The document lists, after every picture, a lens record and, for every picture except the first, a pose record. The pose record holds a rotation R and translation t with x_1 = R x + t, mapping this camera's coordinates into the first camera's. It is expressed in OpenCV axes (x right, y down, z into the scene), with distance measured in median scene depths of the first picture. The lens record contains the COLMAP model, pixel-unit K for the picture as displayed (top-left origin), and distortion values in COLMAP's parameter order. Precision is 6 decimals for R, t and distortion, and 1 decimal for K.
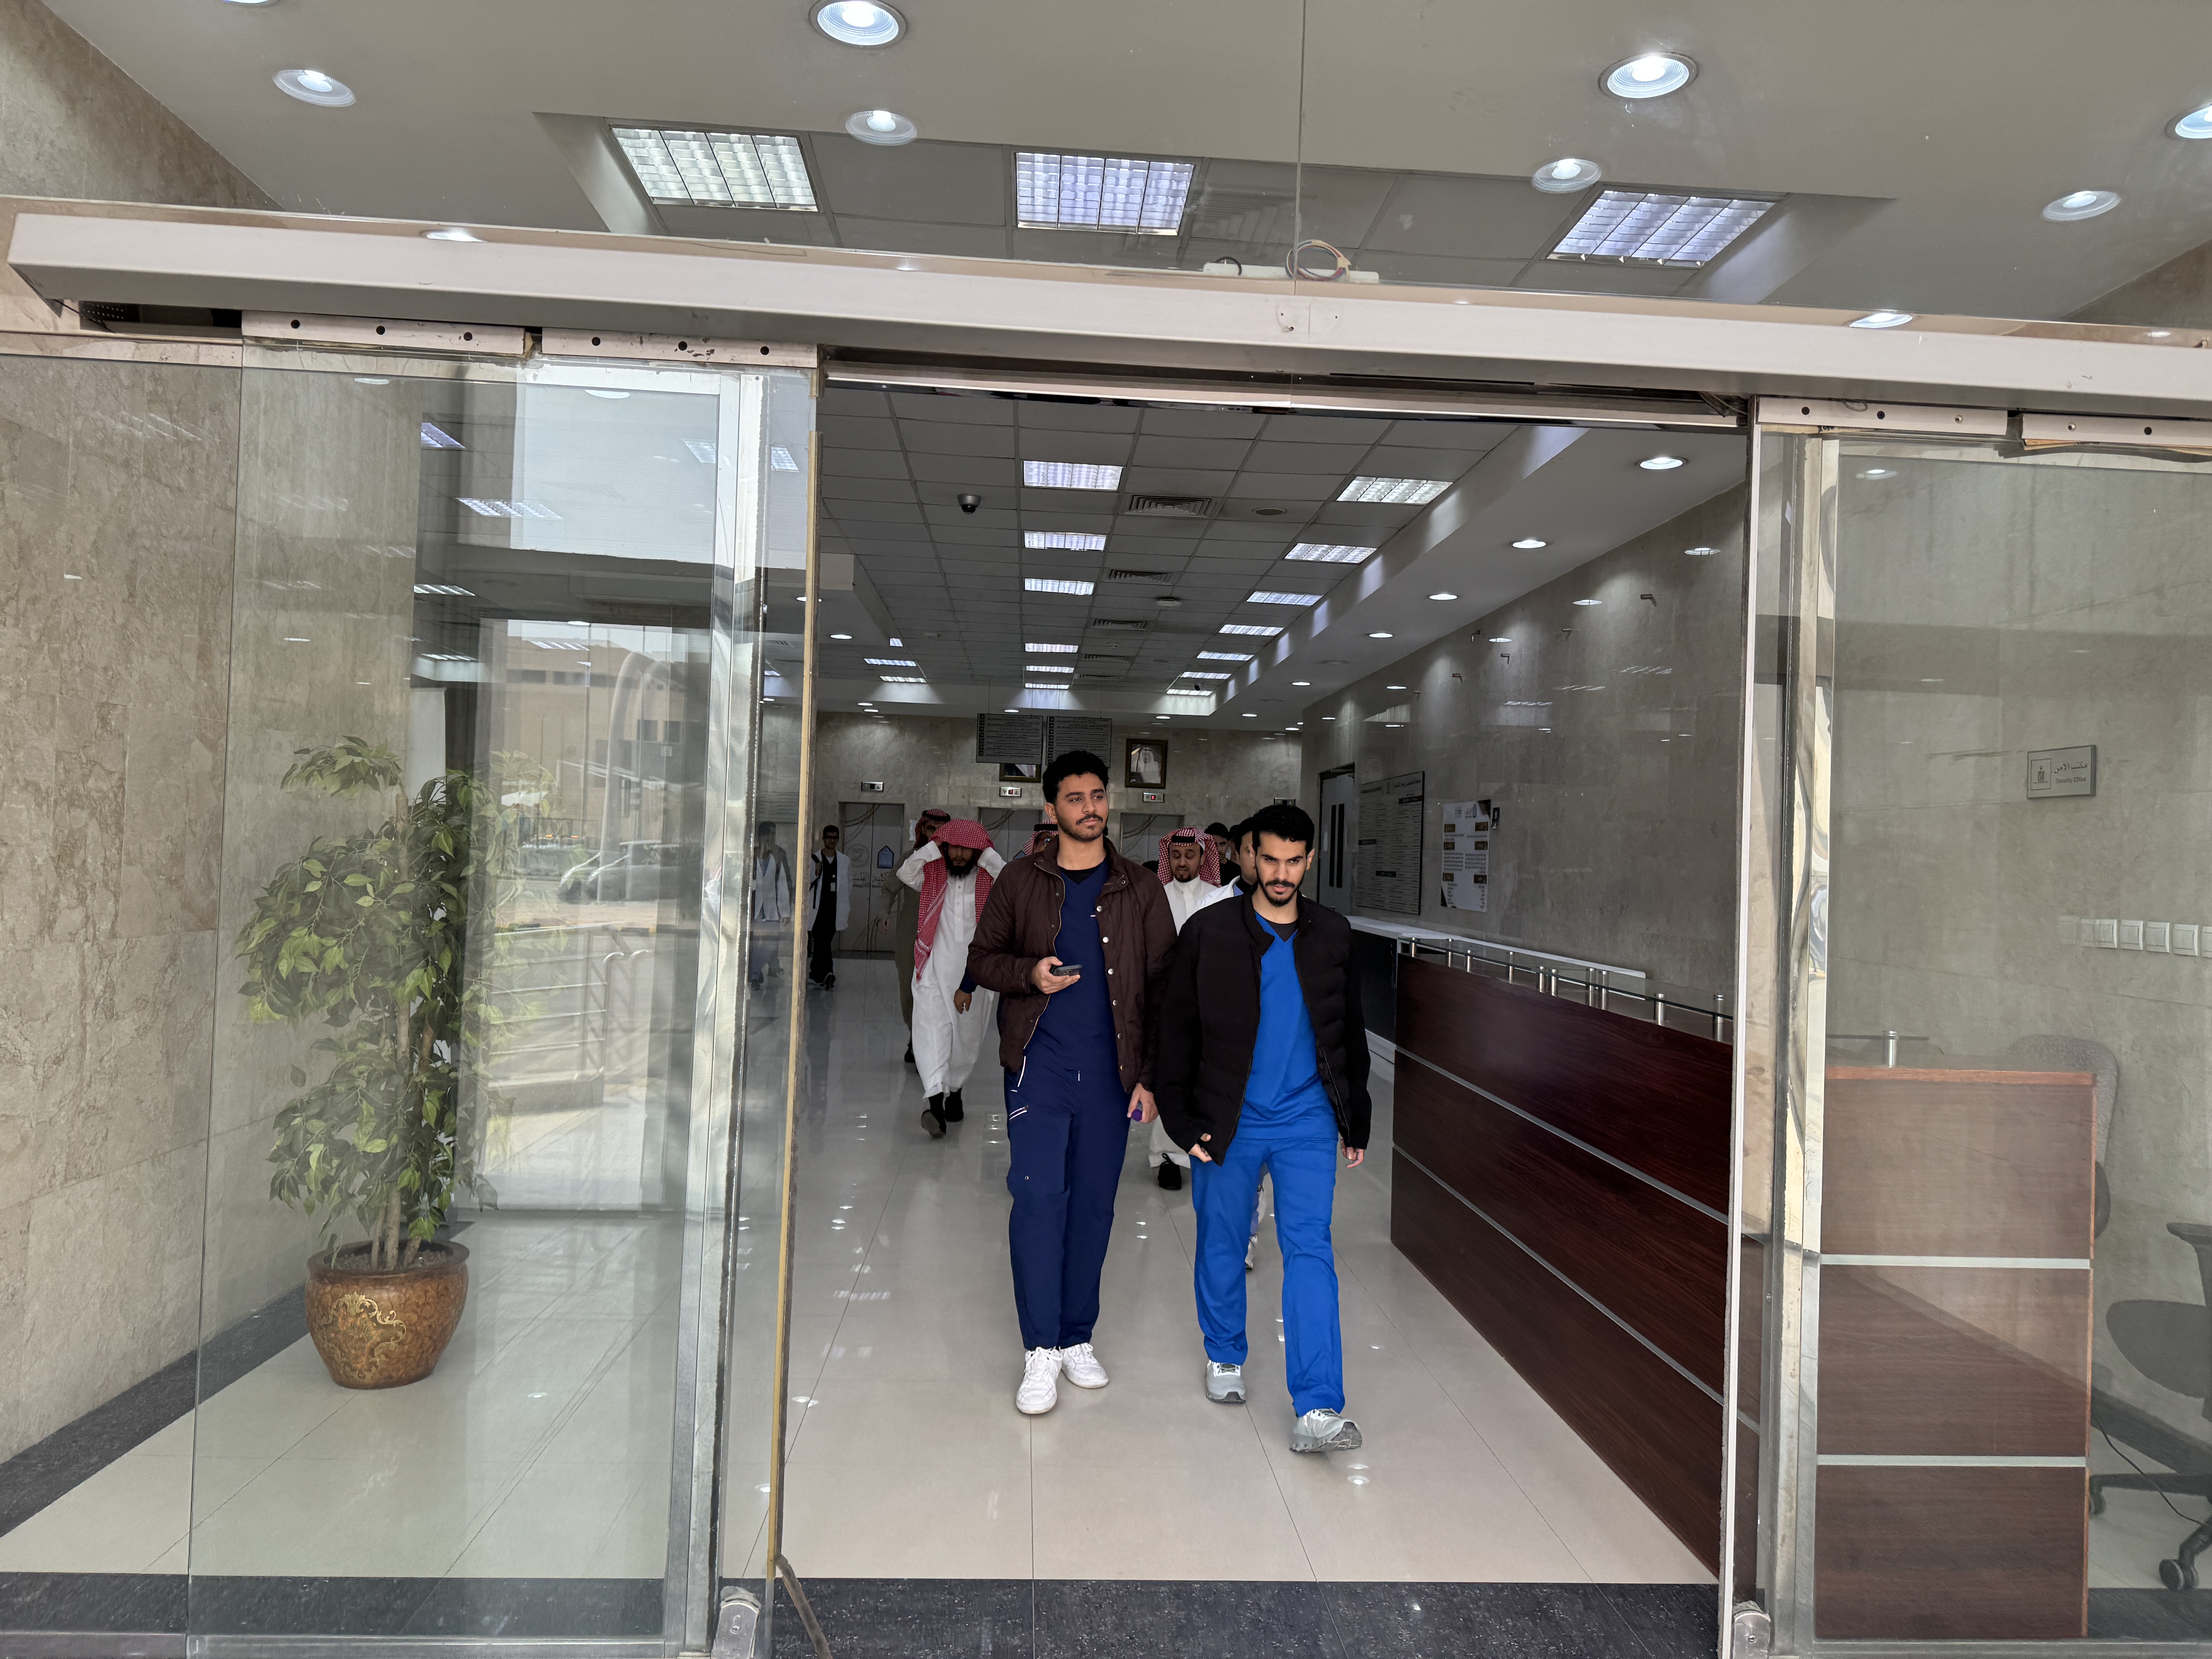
lens RADIAL K [[1569.8, 0, 1106.0], [0, 1569.8, 829.5], [0, 0, 1]] dist [0.164076, 0.000015]
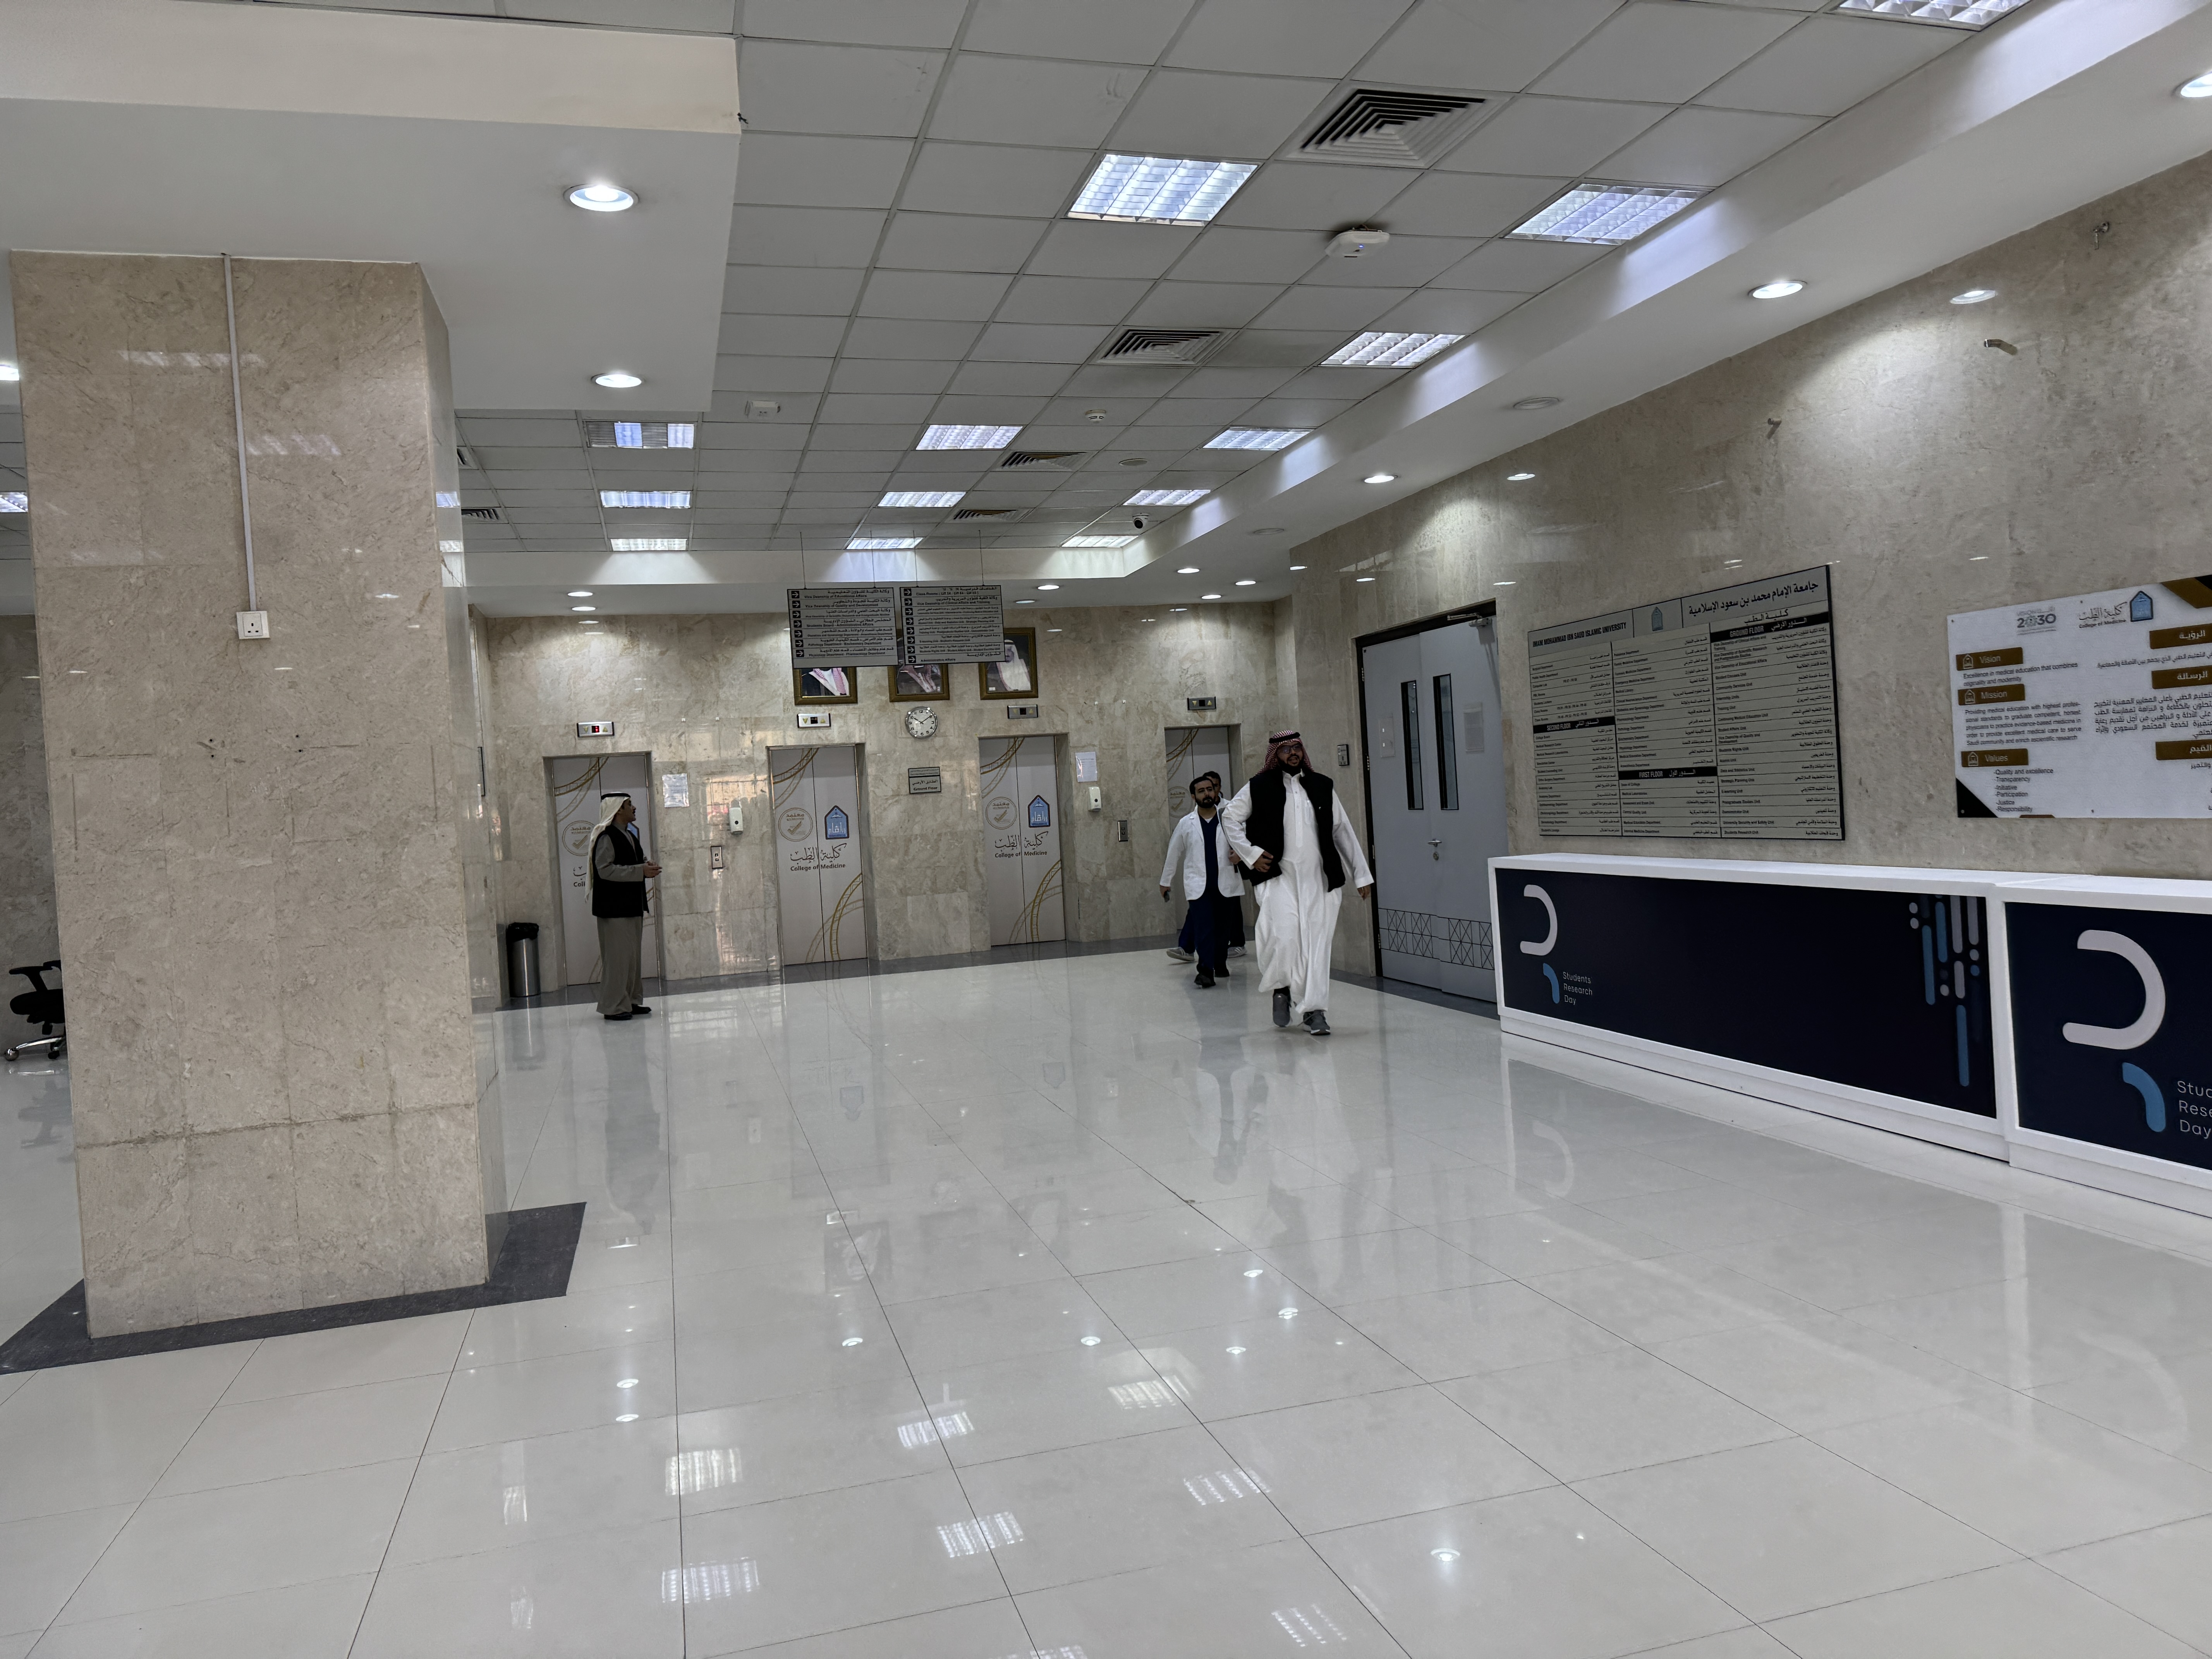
lens RADIAL K [[1569.8, 0, 1106.0], [0, 1569.8, 829.5], [0, 0, 1]] dist [0.164076, 0.000015]
pose [[0.970373, -0.101923, 0.219060, -0.093125], [0.093402, 0.994425, 0.048936, 0.001048], [-0.222827, -0.027025, 0.974483, 0.316863]]
